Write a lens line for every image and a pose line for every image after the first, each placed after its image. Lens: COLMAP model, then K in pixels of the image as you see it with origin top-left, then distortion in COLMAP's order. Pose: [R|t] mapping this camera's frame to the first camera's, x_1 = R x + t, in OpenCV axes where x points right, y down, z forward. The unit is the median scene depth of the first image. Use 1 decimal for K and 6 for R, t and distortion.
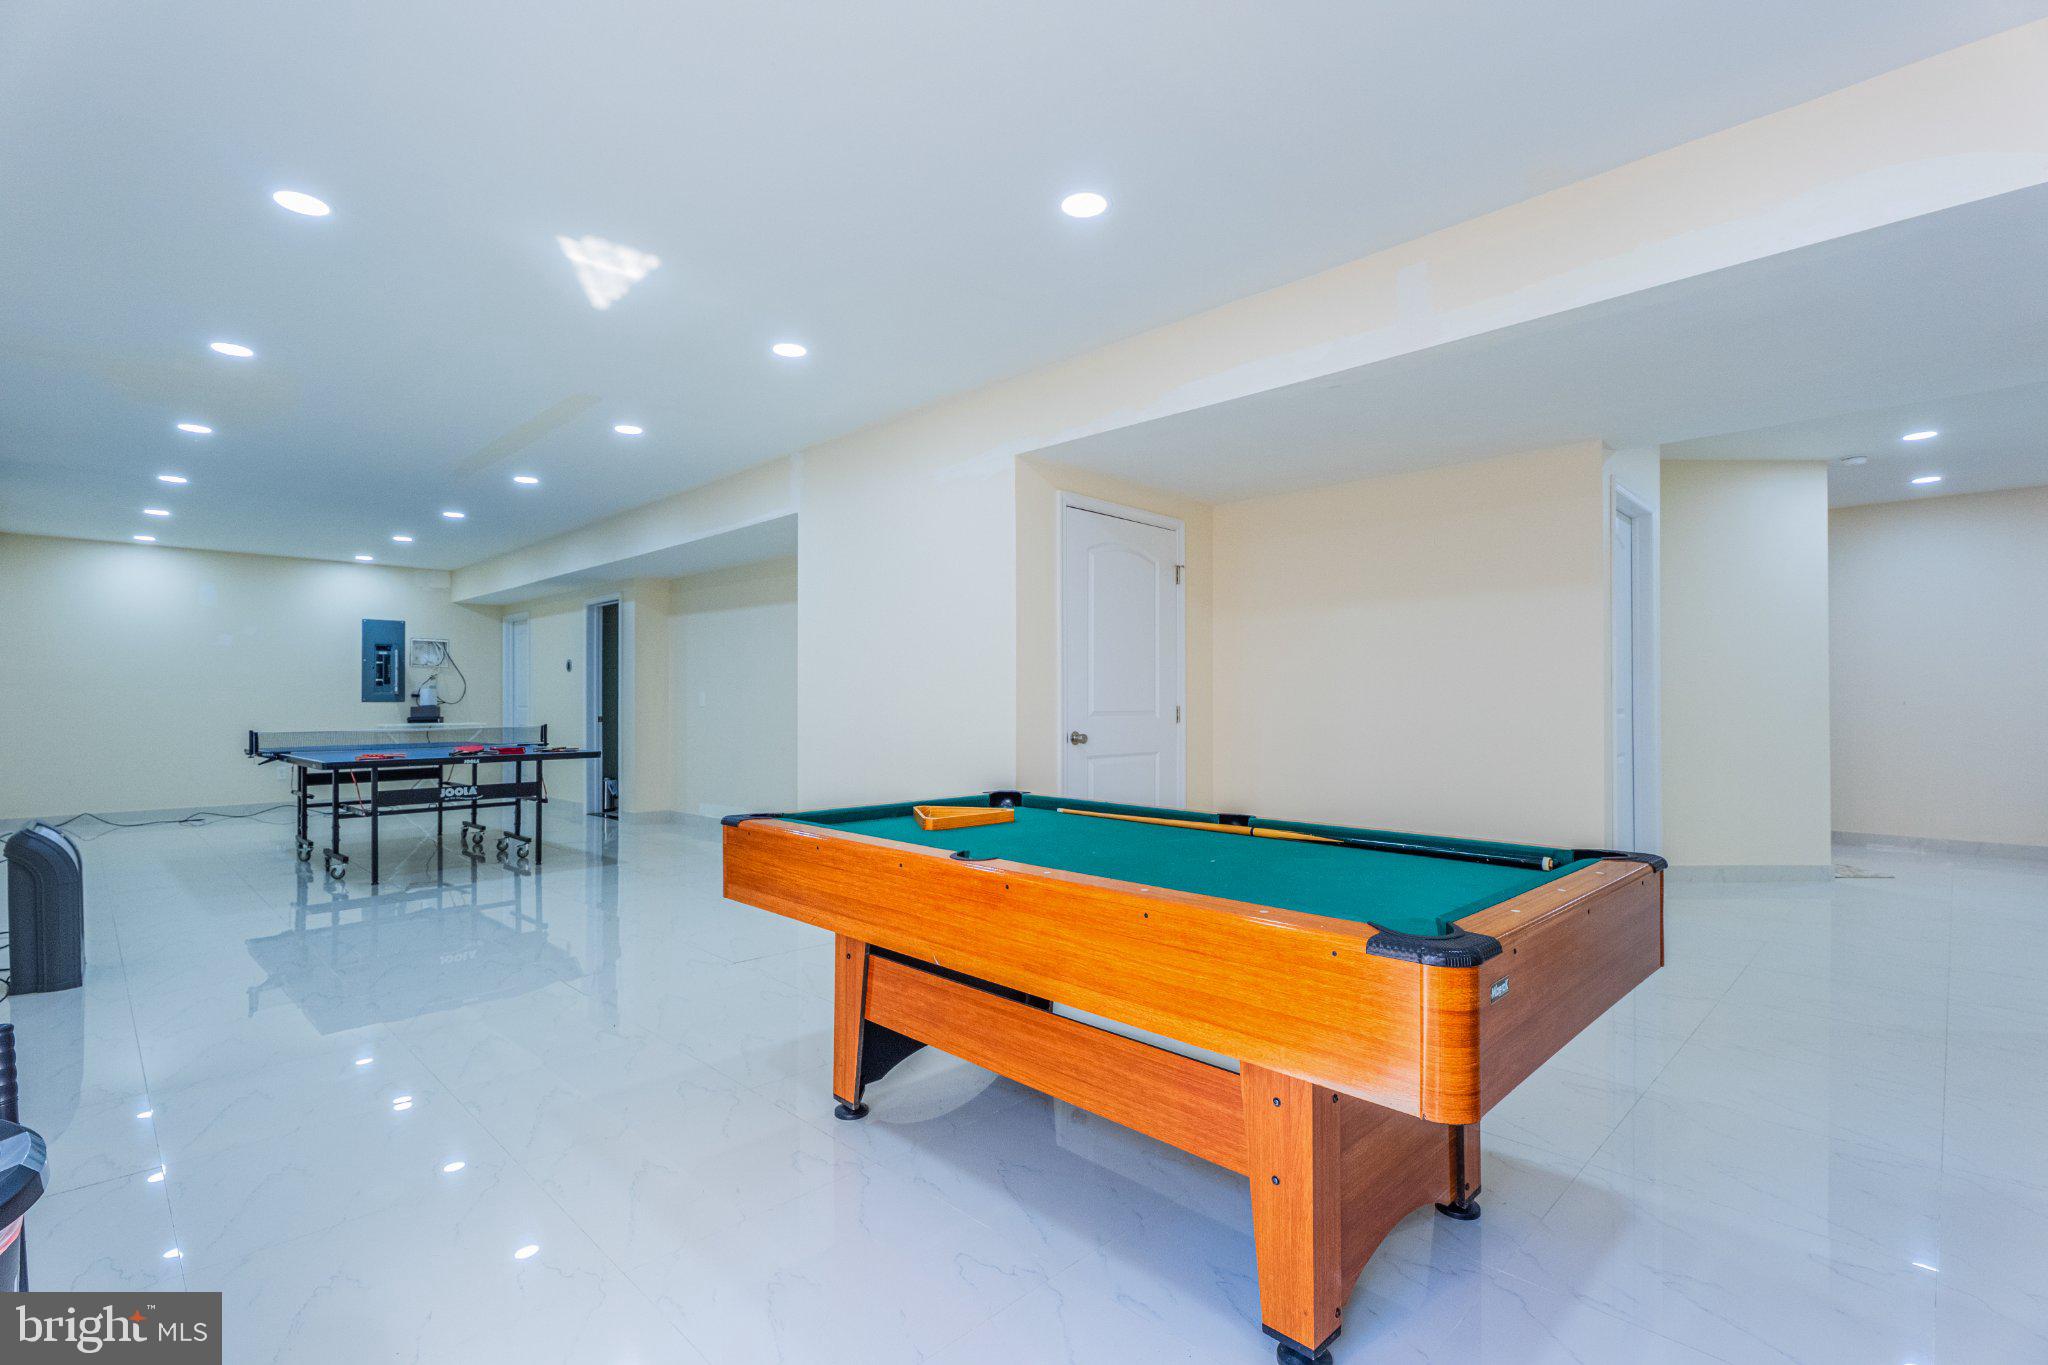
lens RADIAL K [[938.8, 0, 1028.4], [0, 938.8, 694.8], [0, 0, 1]] dist [0.000862, 0.000337]
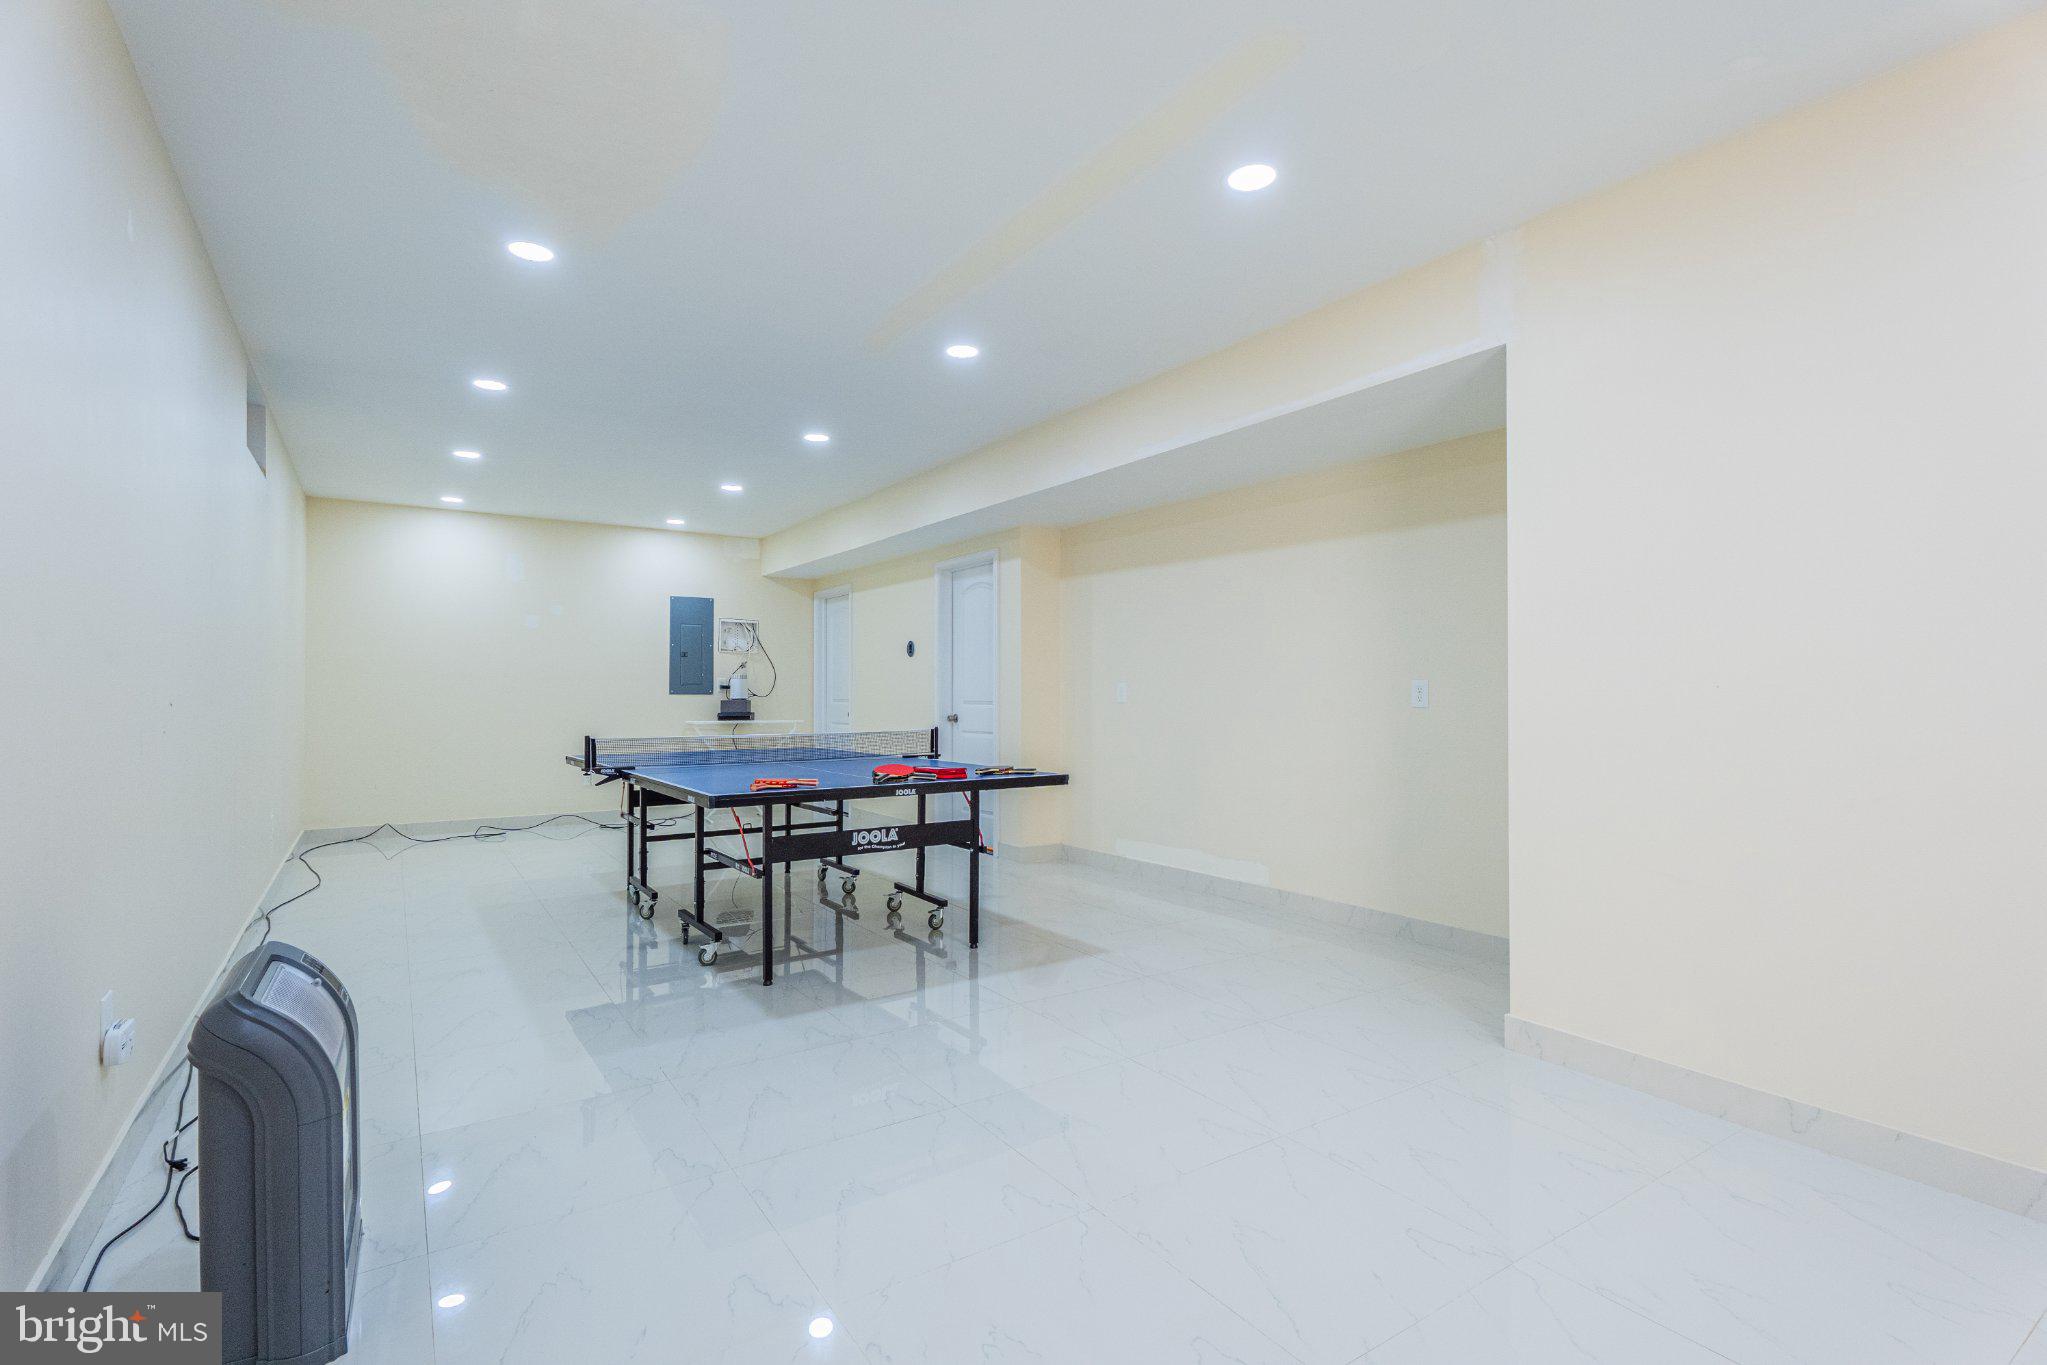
lens RADIAL K [[967.9, 0, 1023.5], [0, 967.9, 682.5], [0, 0, 1]] dist [-0.000090, 0.000084]
pose [[0.977503, 0.000631, -0.210921, -0.288461], [-0.001831, 0.999983, -0.005496, 0.001241], [0.210914, 0.005759, 0.977488, 0.293664]]
